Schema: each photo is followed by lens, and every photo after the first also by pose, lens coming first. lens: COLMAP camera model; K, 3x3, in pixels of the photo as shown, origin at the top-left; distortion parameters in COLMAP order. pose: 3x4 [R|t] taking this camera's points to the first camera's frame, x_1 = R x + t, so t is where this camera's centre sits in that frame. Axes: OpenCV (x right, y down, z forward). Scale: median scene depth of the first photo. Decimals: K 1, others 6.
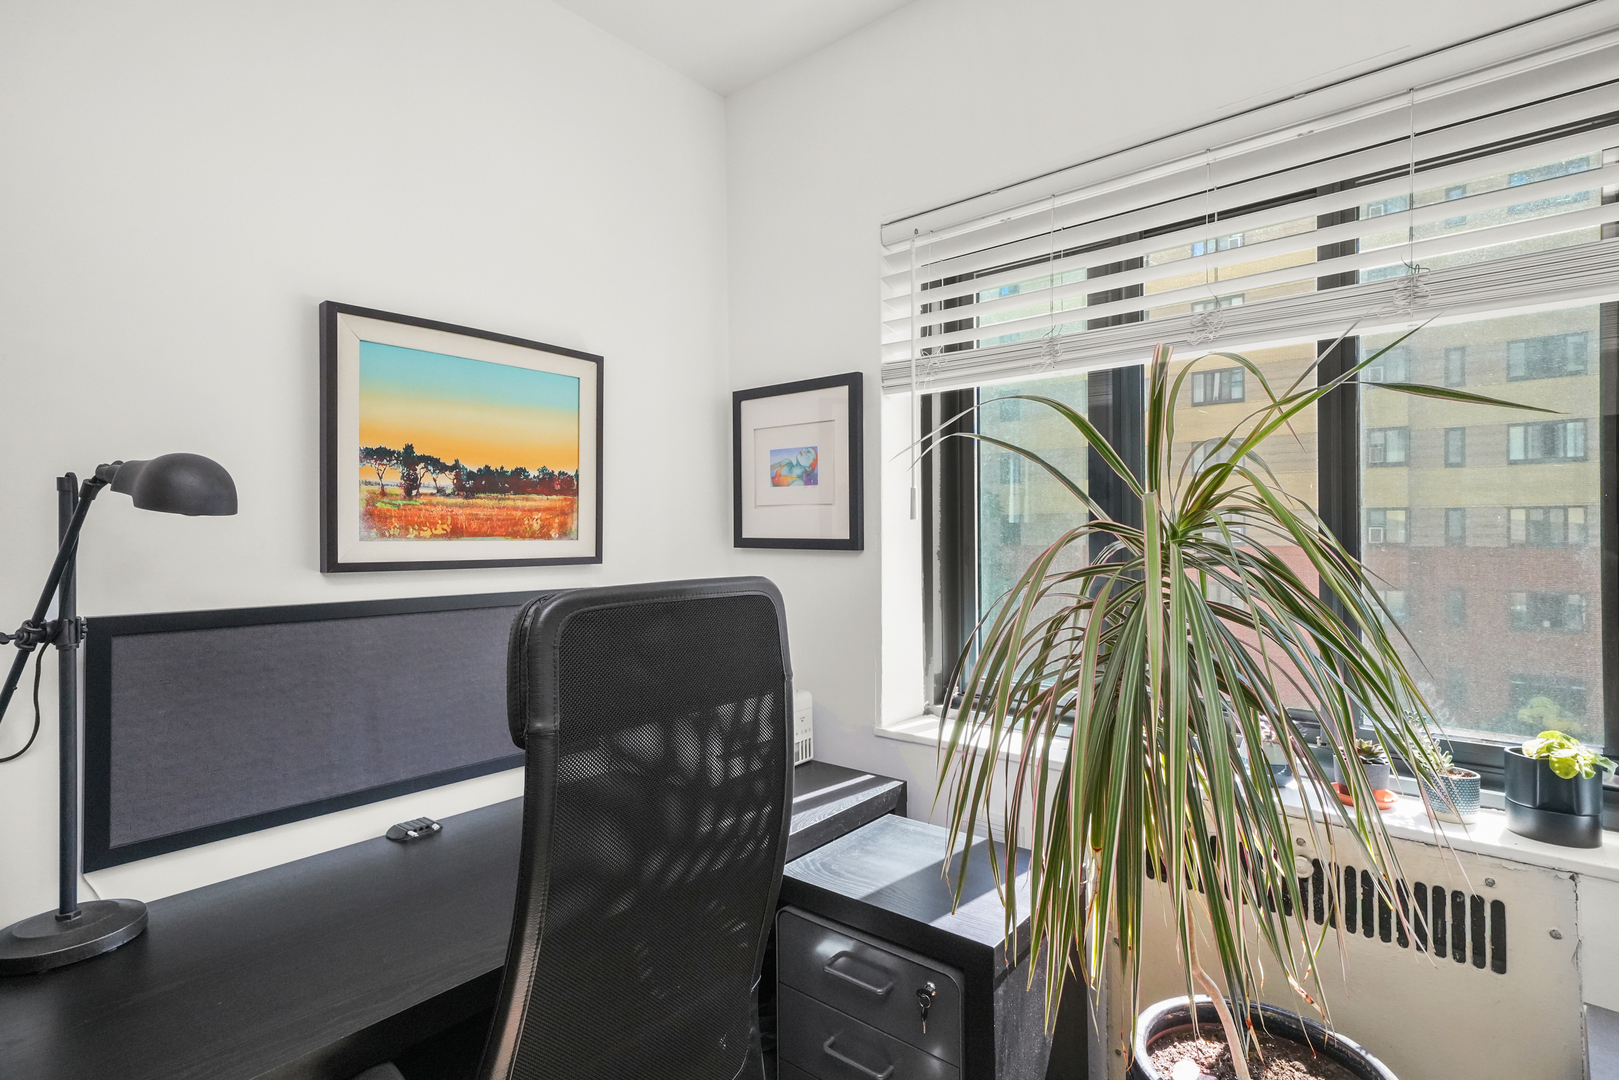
lens RADIAL K [[811.9, 0, 809.5], [0, 811.9, 540.0], [0, 0, 1]] dist [0.019345, 0.000574]
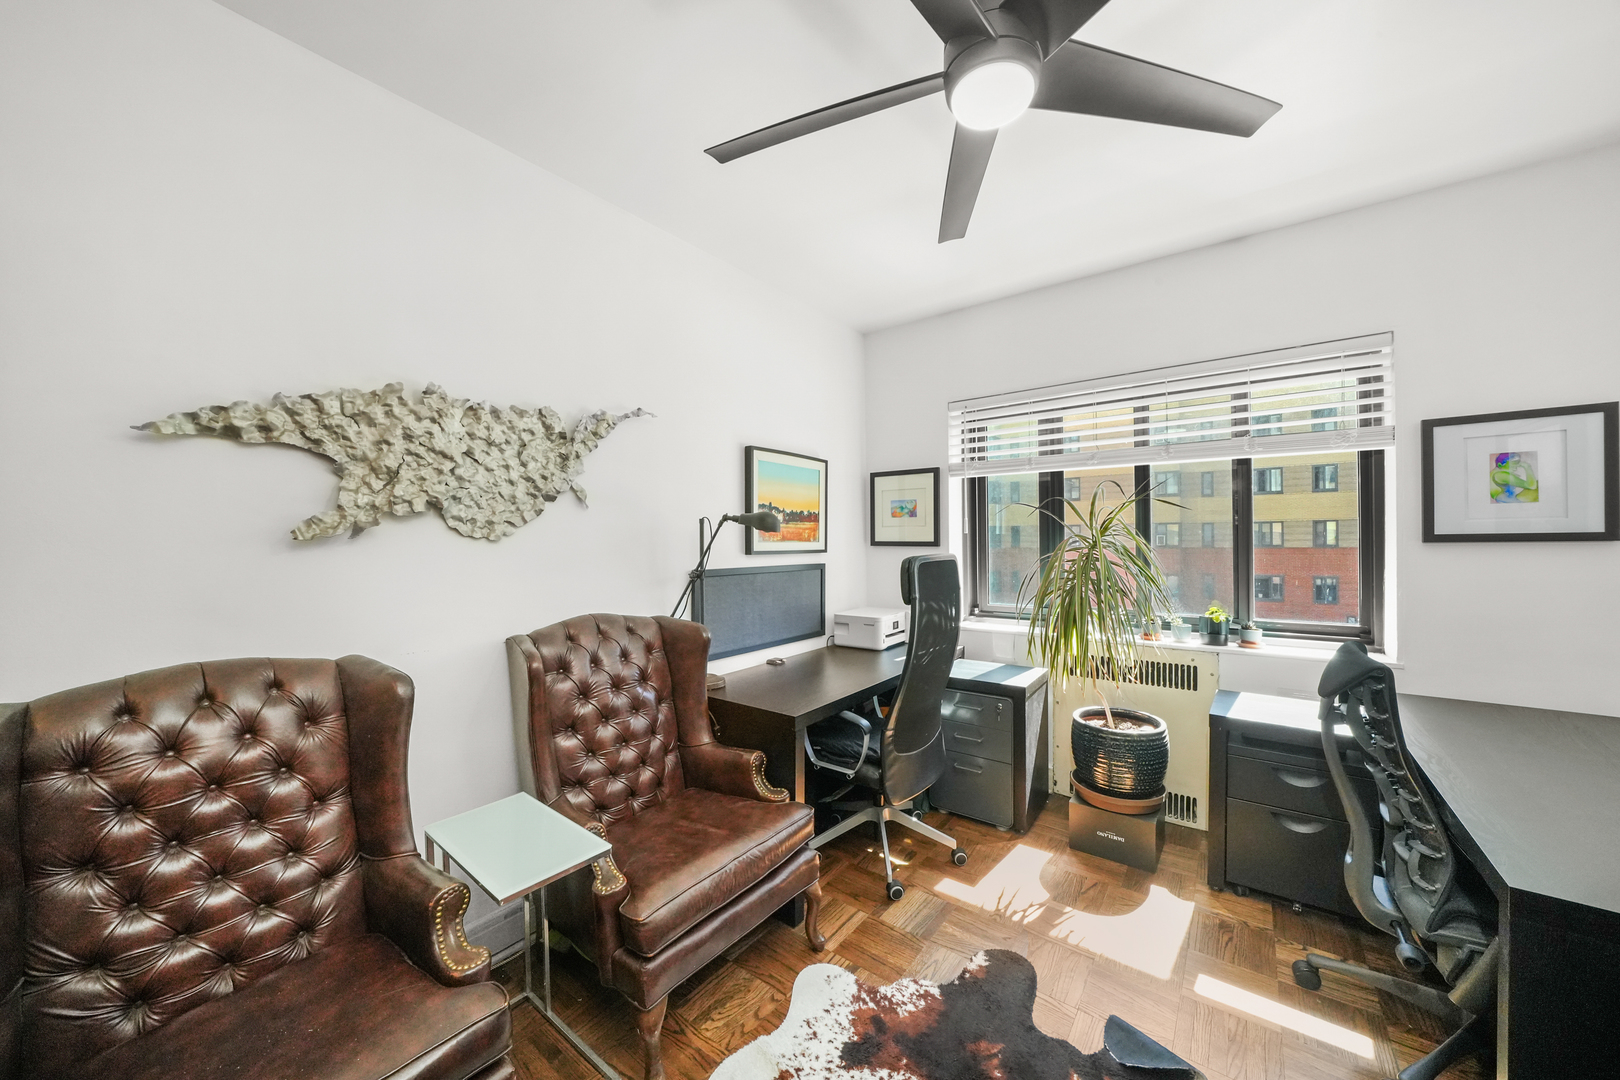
lens RADIAL K [[571.7, 0, 809.5], [0, 571.7, 543.5], [0, 0, 1]] dist [-0.018614, 0.000279]
pose [[0.998737, -0.001848, 0.050218, -0.451842], [0.001929, 0.999997, -0.001580, 0.007647], [-0.050215, 0.001675, 0.998737, -0.672672]]
